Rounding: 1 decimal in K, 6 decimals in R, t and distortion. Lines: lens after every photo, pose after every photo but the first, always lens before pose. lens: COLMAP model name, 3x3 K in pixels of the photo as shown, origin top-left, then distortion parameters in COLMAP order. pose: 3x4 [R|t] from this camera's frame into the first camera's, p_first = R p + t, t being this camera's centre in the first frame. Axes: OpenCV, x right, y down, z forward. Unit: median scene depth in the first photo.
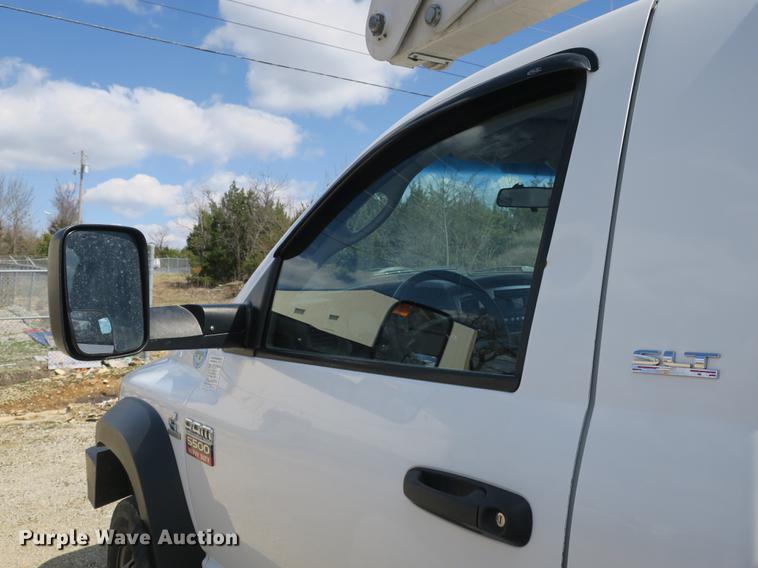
lens RADIAL K [[649.7, 0, 377.9], [0, 649.7, 285.7], [0, 0, 1]] dist [-0.011597, 0.001826]
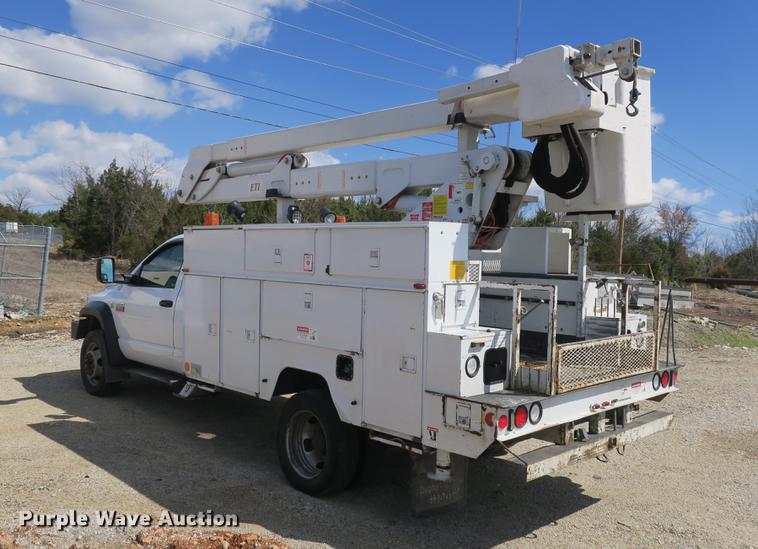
lens RADIAL K [[713.1, 0, 385.6], [0, 713.1, 275.2], [0, 0, 1]] dist [-0.013767, 0.007746]
pose [[0.984363, 0.066808, 0.162992, 0.032751], [-0.067315, 0.997729, -0.002416, -0.003321], [-0.162783, -0.008593, 0.986624, -0.192733]]
